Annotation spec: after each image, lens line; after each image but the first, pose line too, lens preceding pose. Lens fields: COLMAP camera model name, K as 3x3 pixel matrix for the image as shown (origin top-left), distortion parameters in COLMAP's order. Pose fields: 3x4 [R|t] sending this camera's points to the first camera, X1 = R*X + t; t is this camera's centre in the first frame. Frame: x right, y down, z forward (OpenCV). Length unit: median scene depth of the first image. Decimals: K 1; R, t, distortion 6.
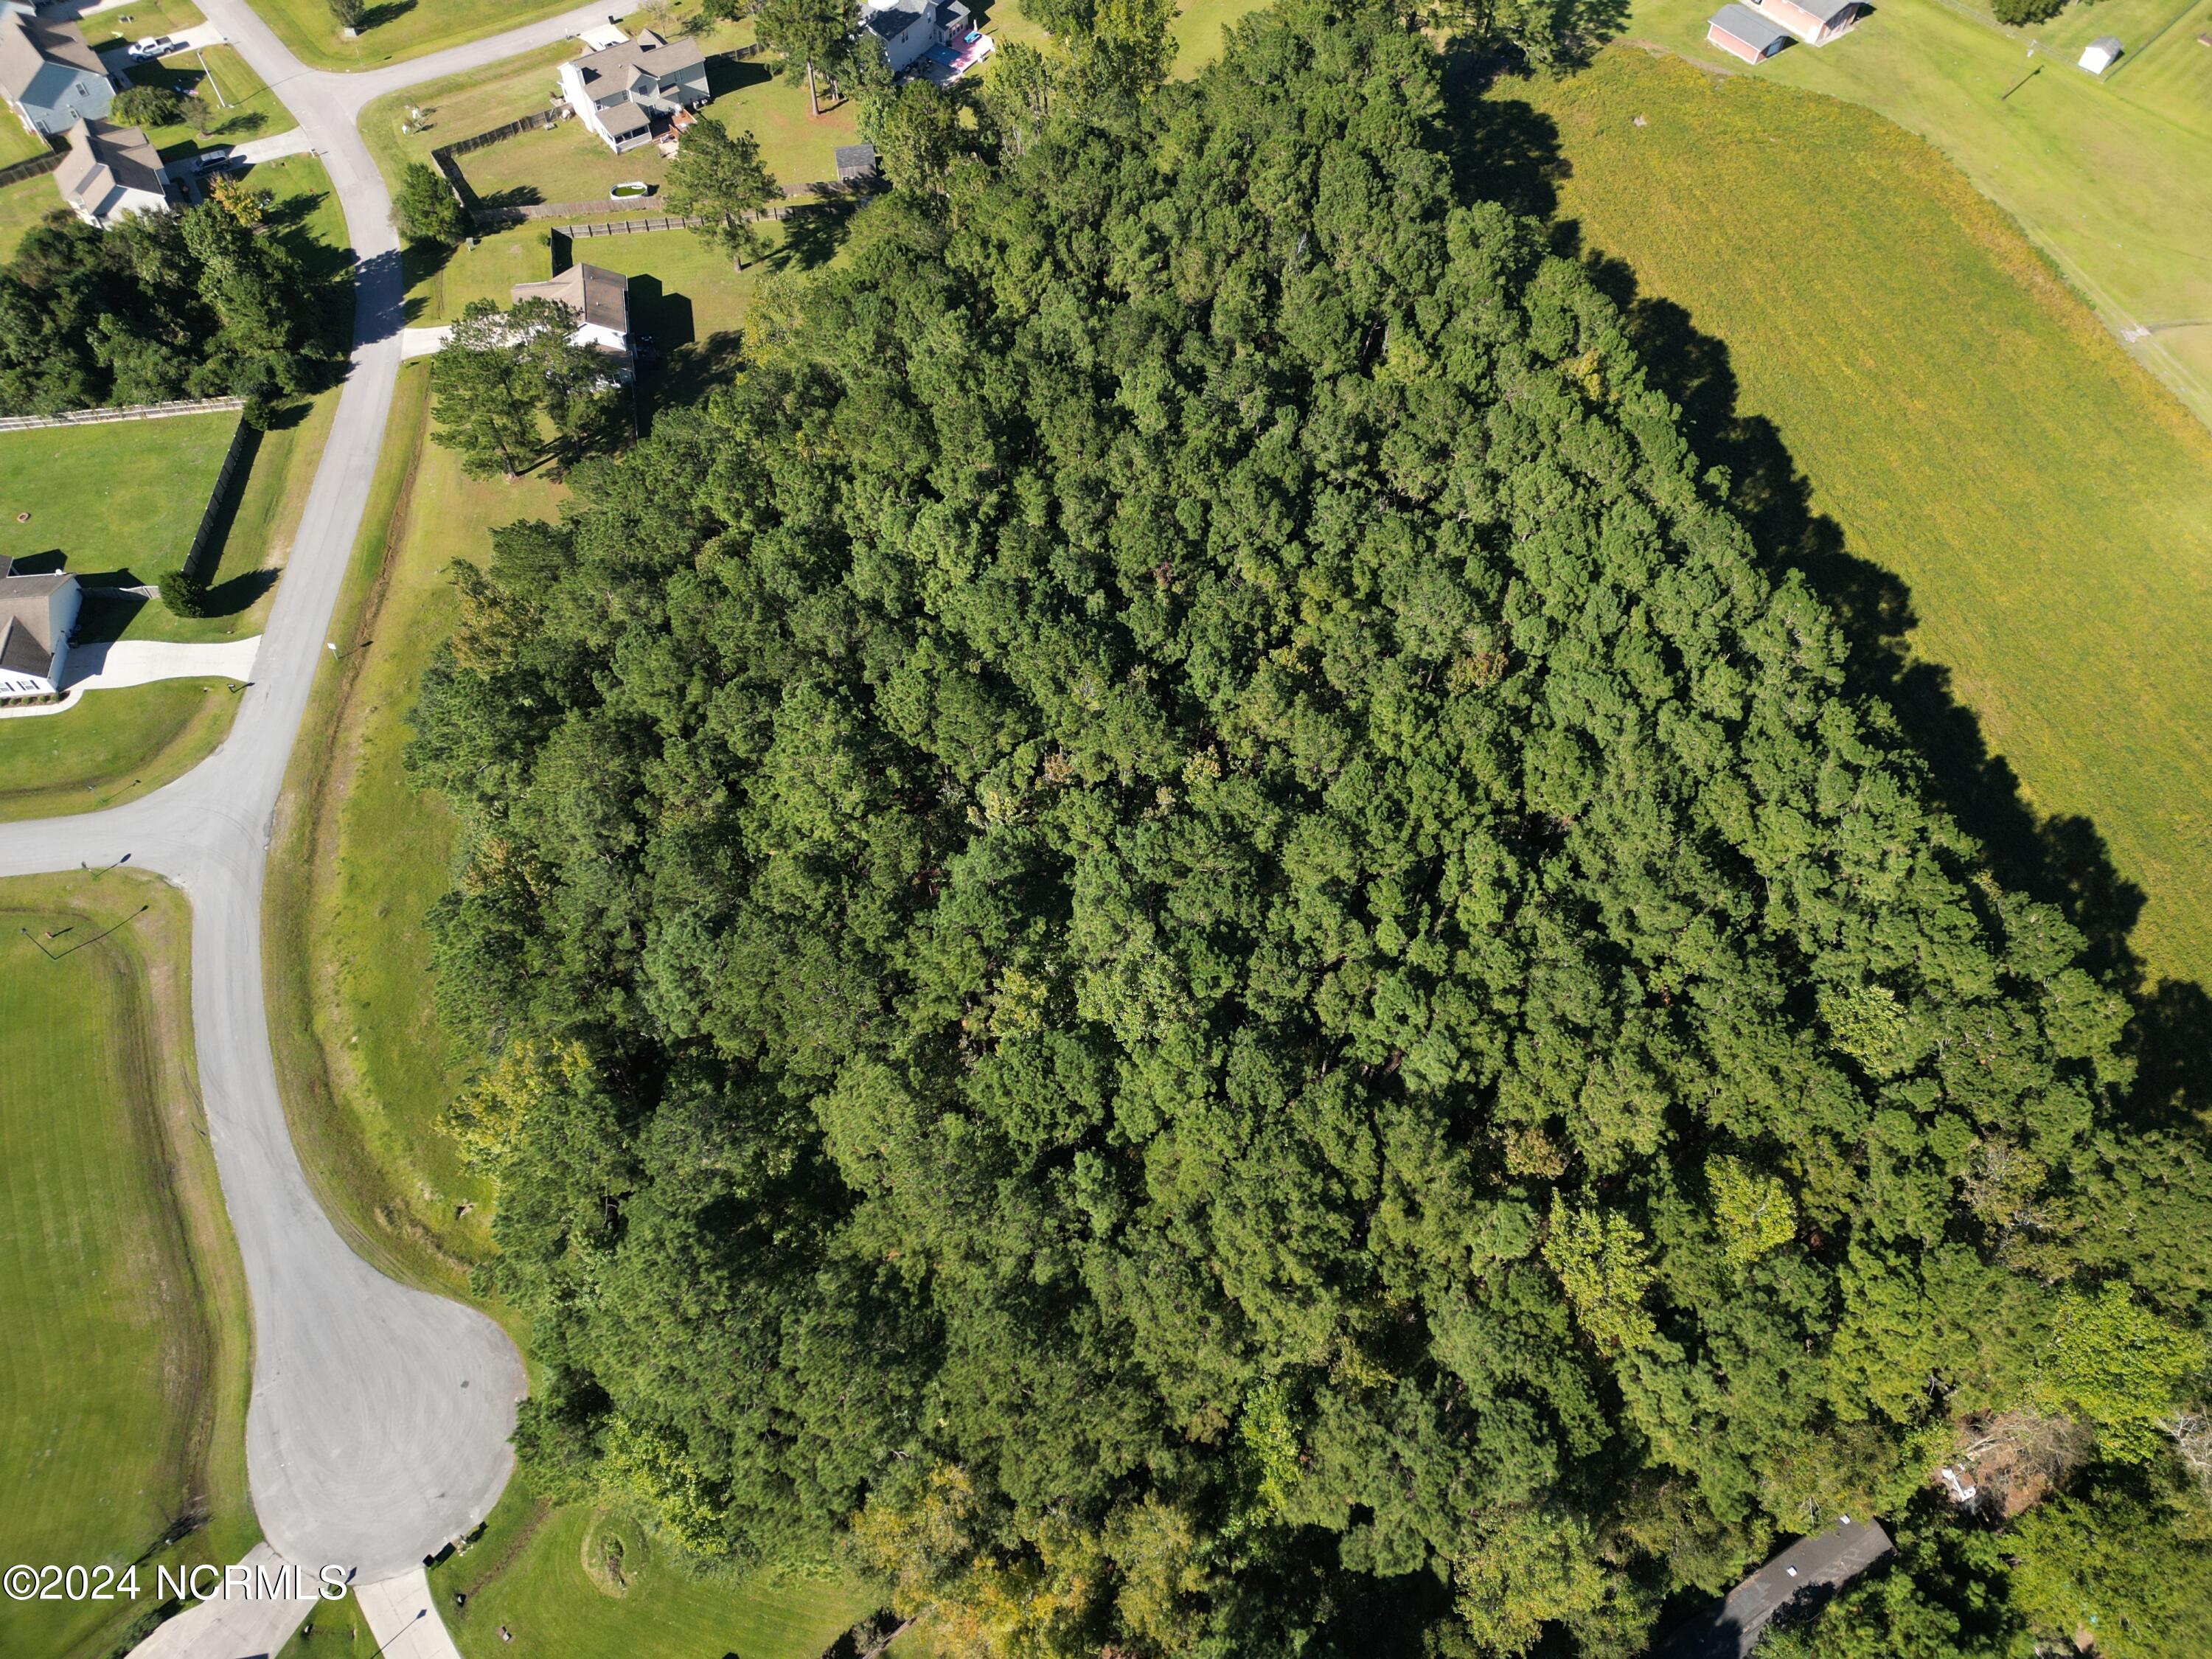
lens RADIAL K [[1517.0, 0, 1093.7], [0, 1517.0, 846.8], [0, 0, 1]] dist [0.034102, -0.023340]
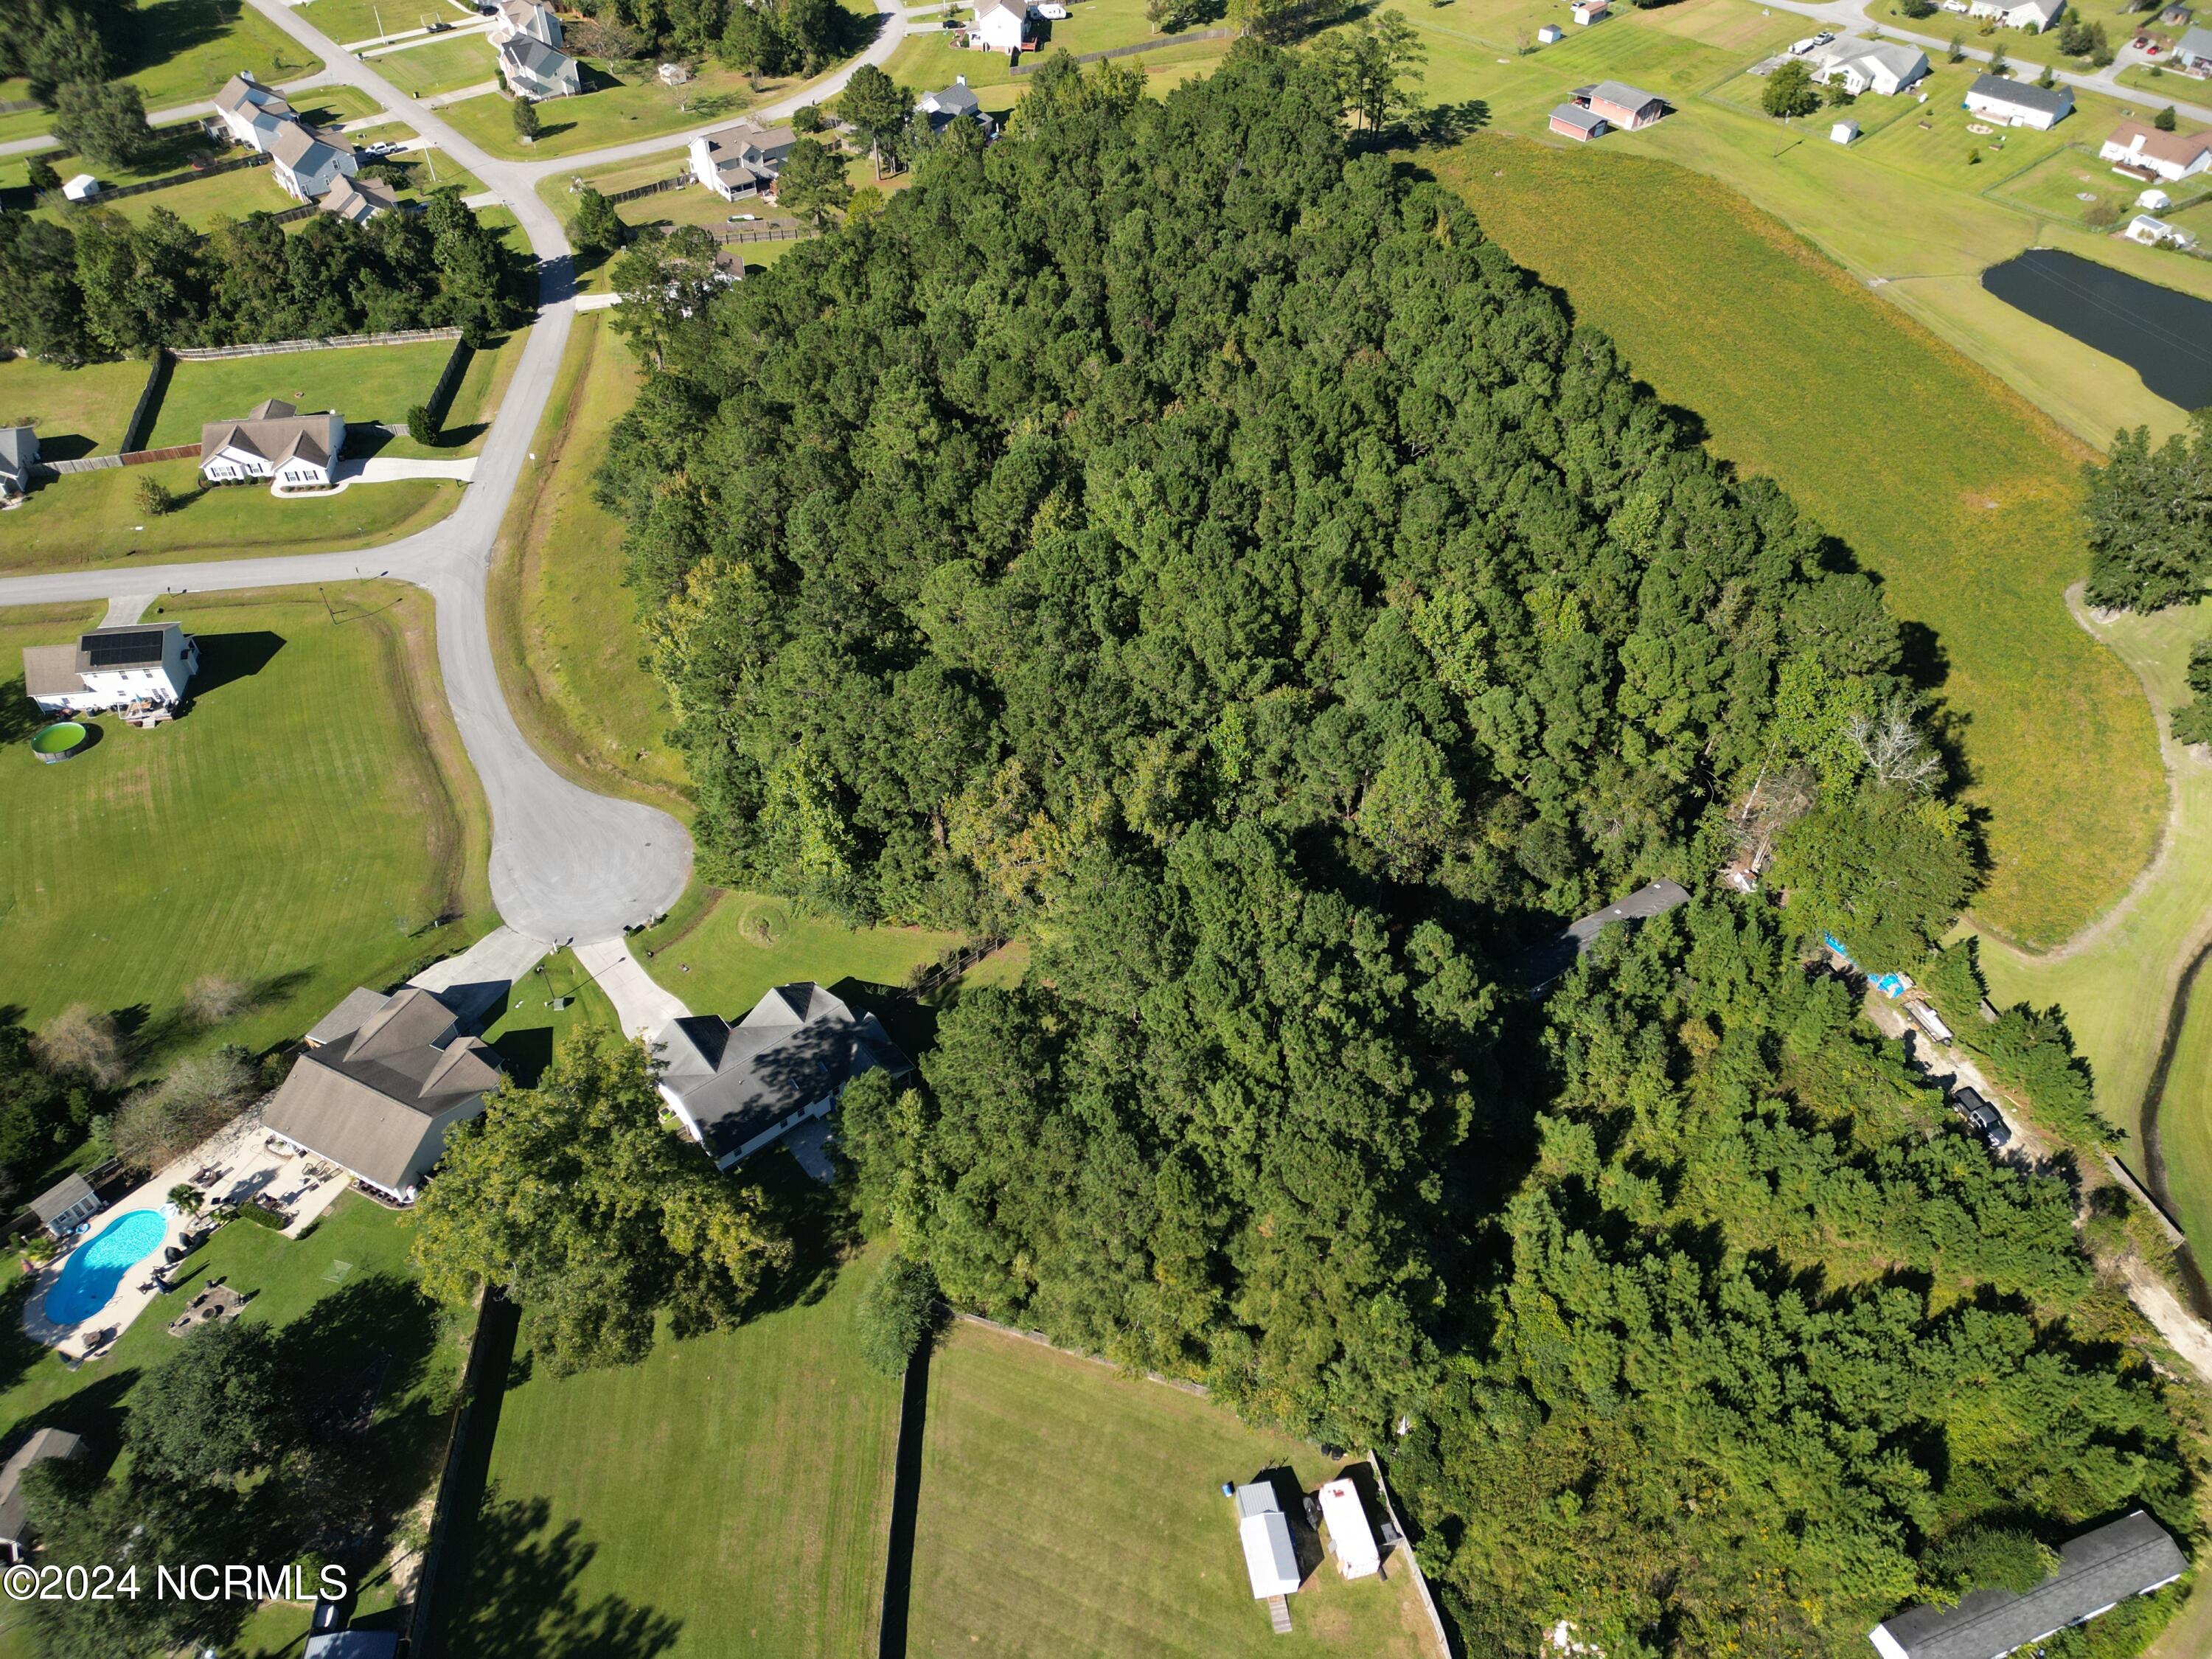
lens RADIAL K [[1517.0, 0, 1115.7], [0, 1517.0, 847.9], [0, 0, 1]] dist [0.034102, -0.023340]
pose [[0.999553, -0.029037, 0.007100, -0.003960], [0.029871, 0.979307, -0.200163, 0.513394], [-0.001141, 0.200286, 0.979737, -0.261729]]
